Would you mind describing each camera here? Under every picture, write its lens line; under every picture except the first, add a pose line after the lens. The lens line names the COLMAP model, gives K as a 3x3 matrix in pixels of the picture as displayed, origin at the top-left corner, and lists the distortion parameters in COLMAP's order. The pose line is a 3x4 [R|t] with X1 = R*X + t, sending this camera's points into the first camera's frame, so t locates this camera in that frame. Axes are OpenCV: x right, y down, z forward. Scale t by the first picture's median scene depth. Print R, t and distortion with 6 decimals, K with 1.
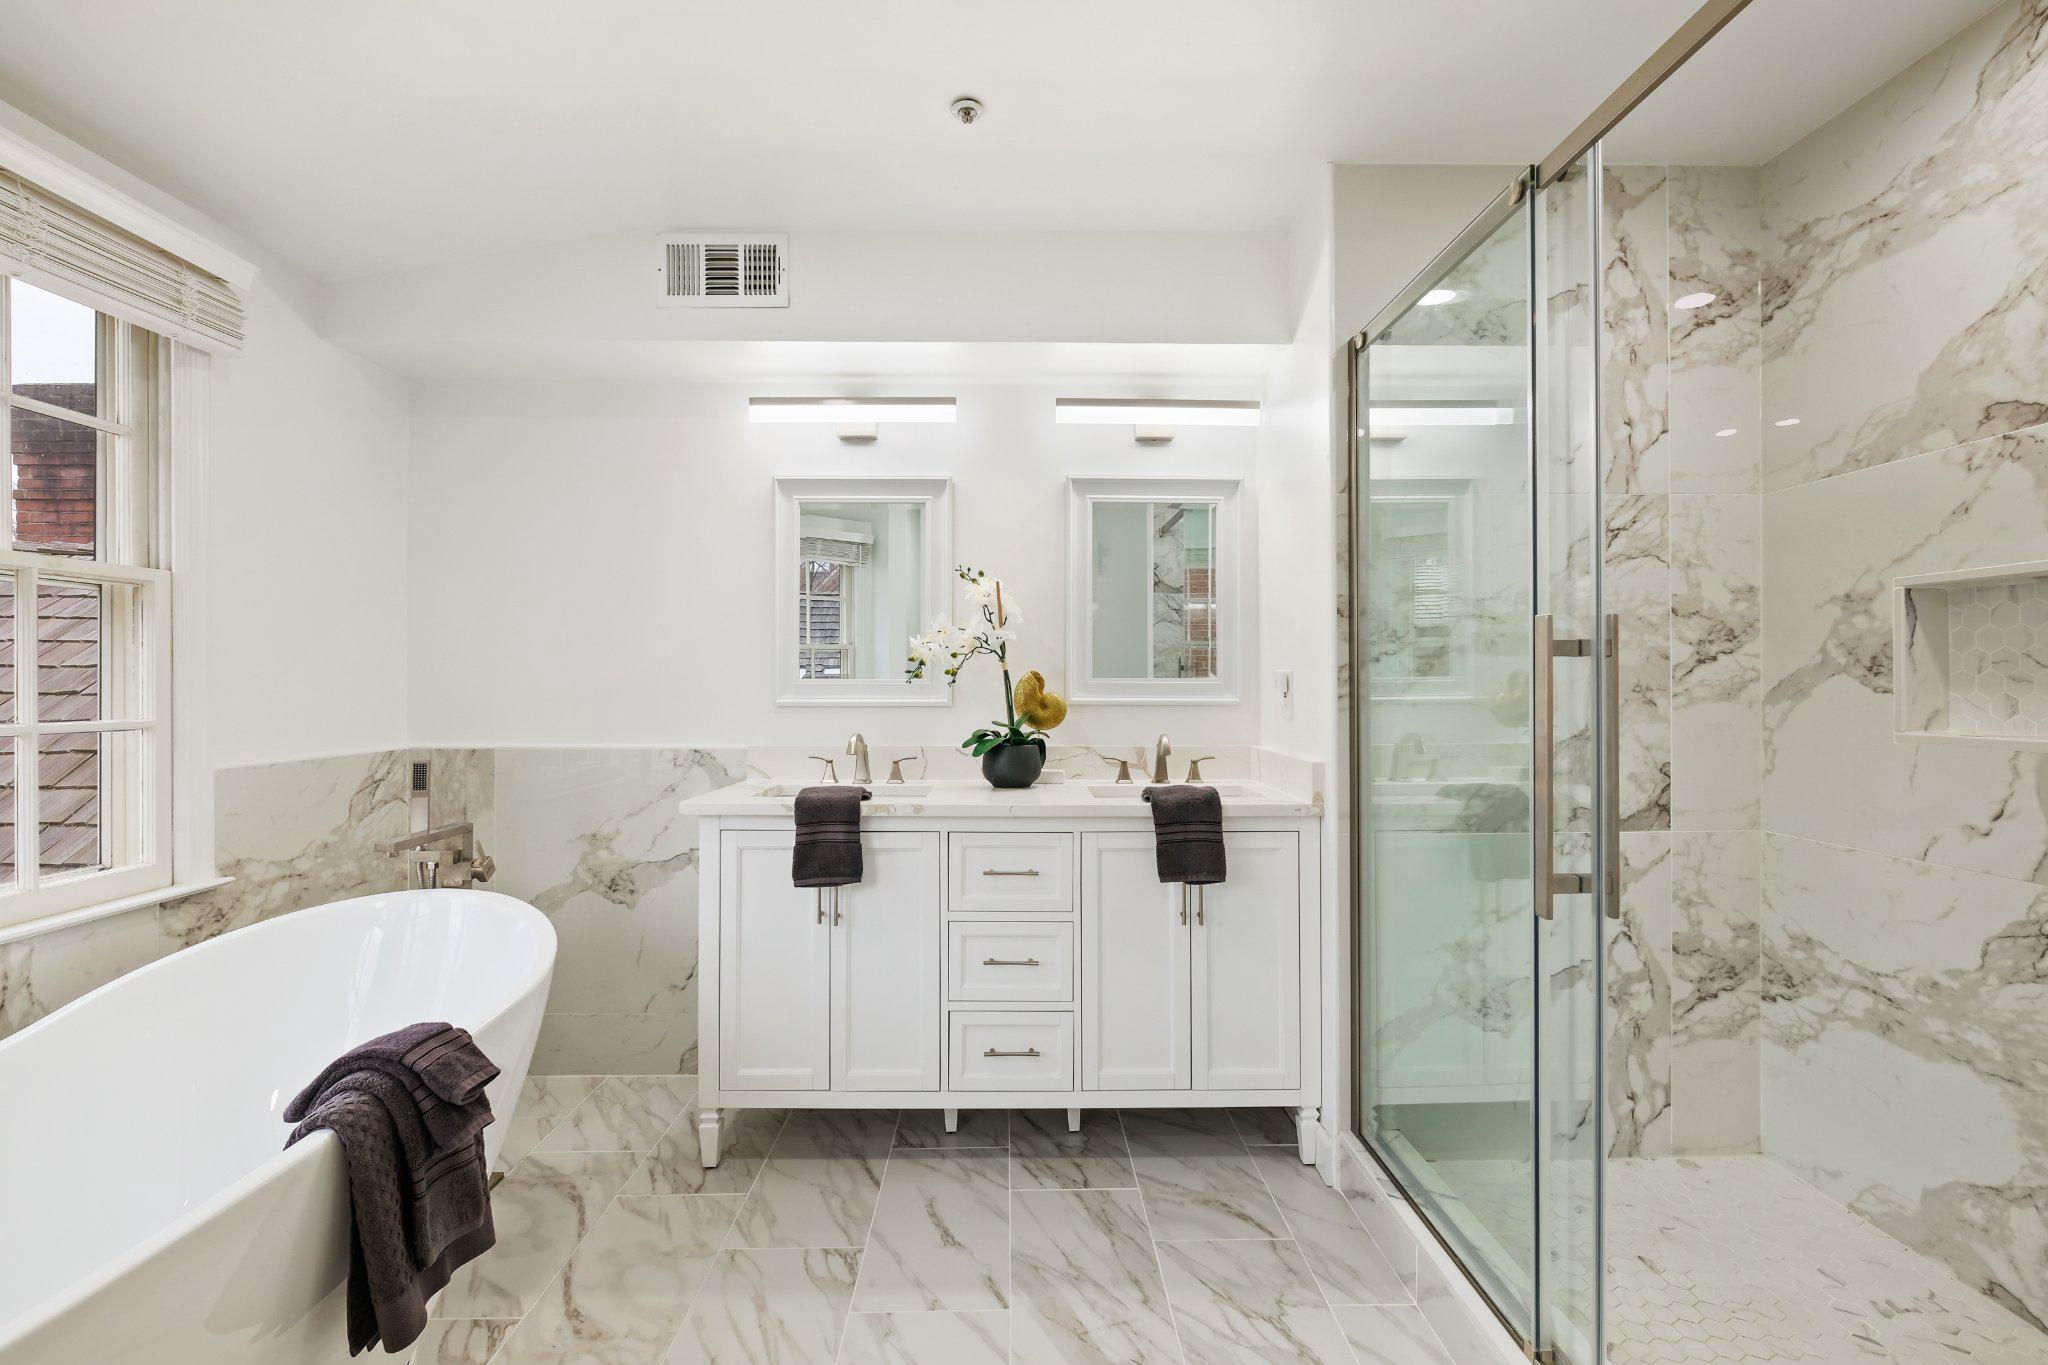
lens RADIAL K [[897.1, 0, 1030.1], [0, 897.1, 678.8], [0, 0, 1]] dist [-0.002141, 0.000729]
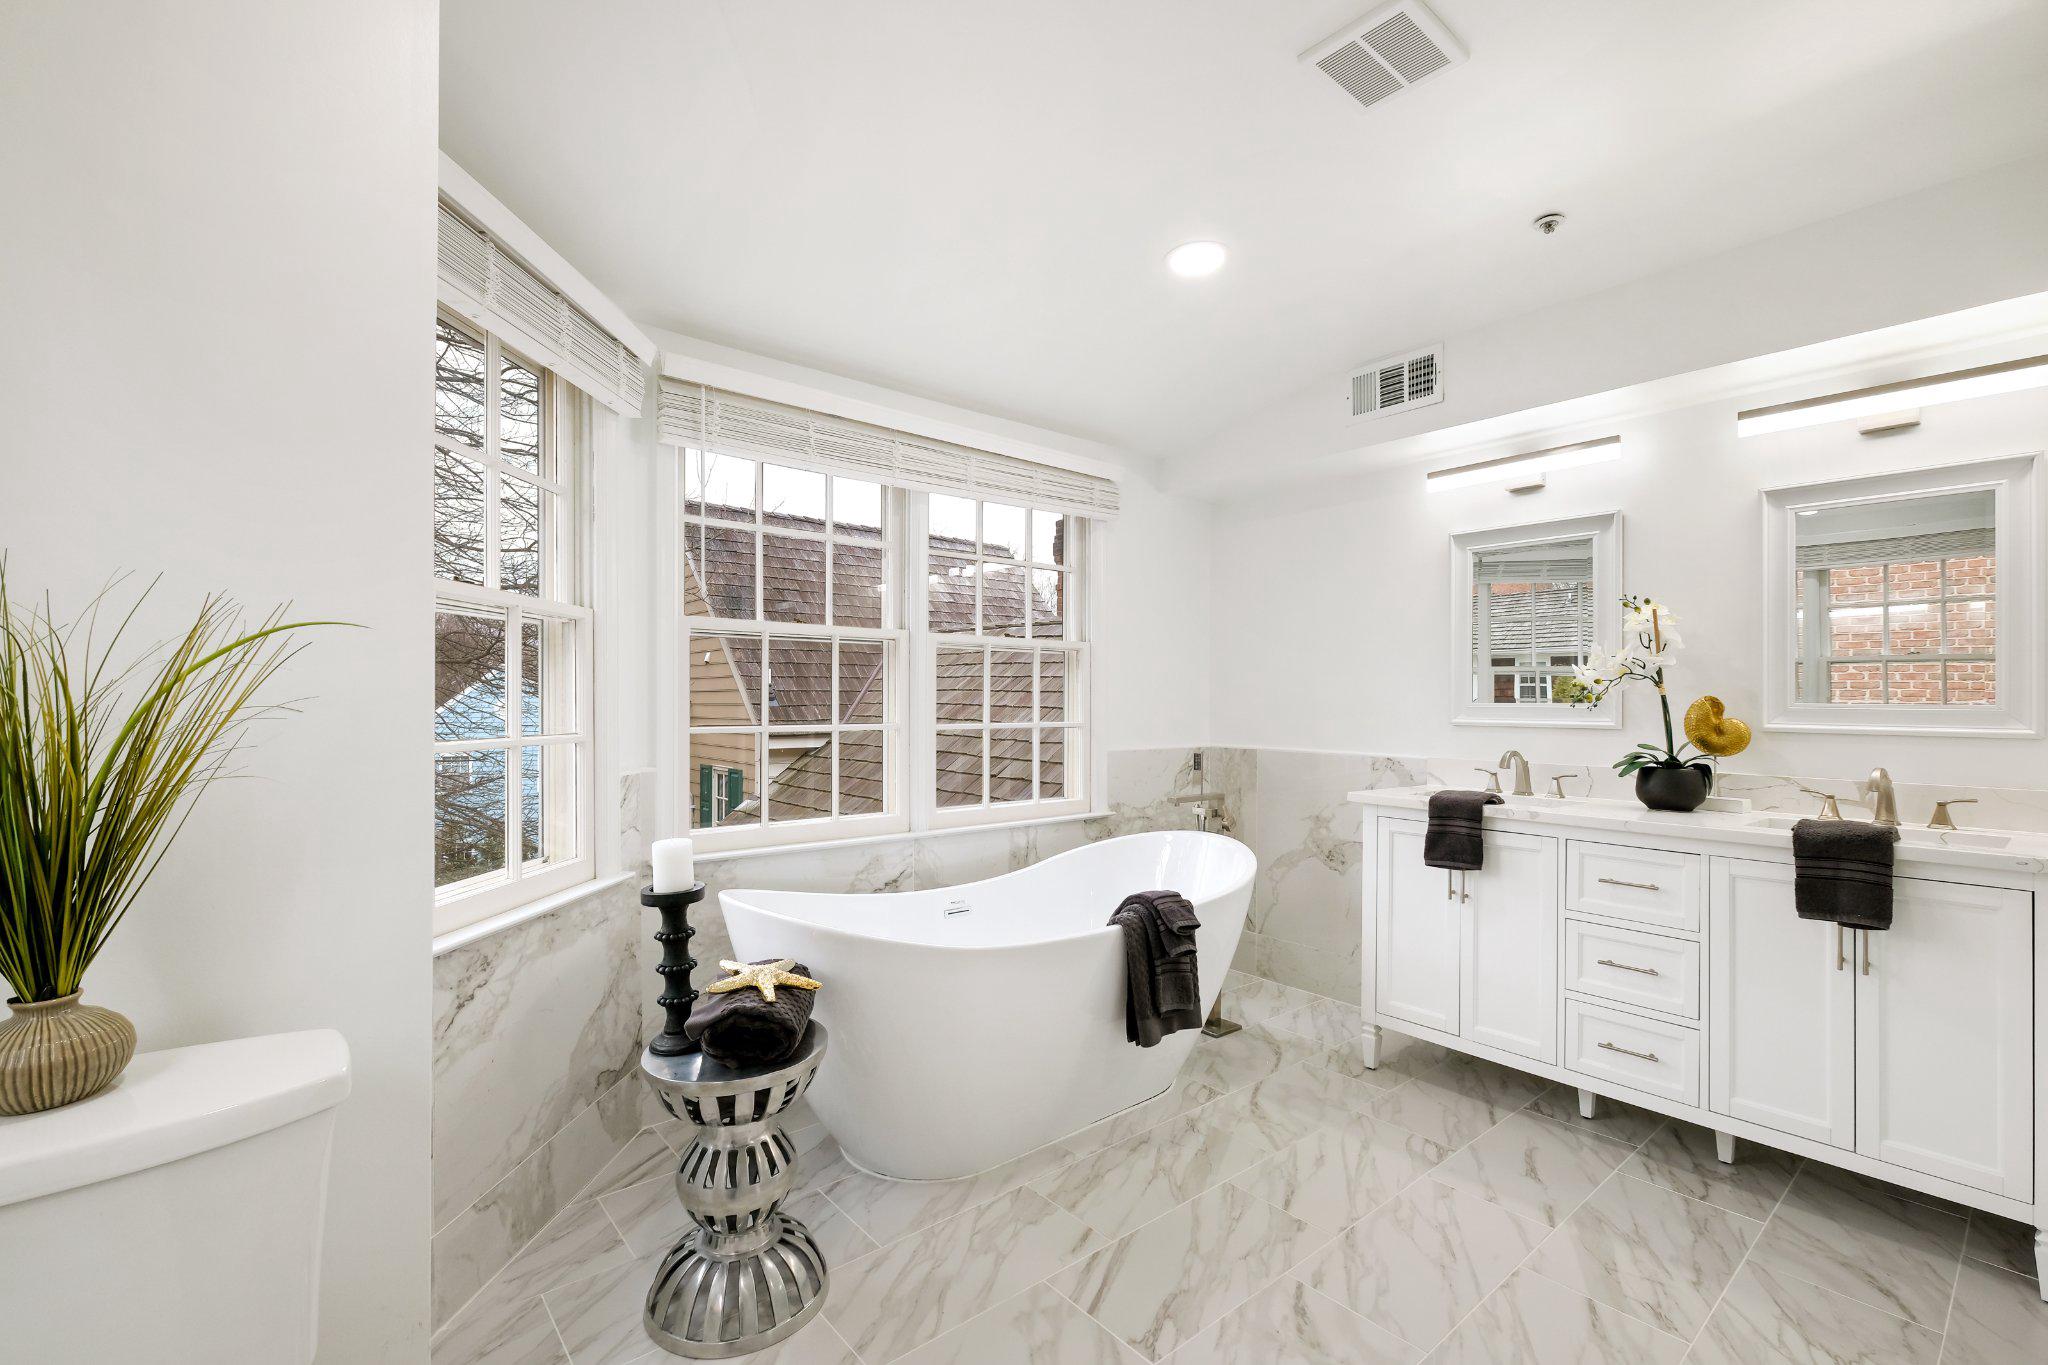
lens RADIAL K [[897.1, 0, 1025.2], [0, 897.1, 694.9], [0, 0, 1]] dist [-0.002141, 0.000729]
pose [[0.625682, -0.000398, -0.780078, 0.370777], [-0.004069, 0.999985, -0.003774, -0.003754], [0.780068, 0.005535, 0.625671, -0.243614]]
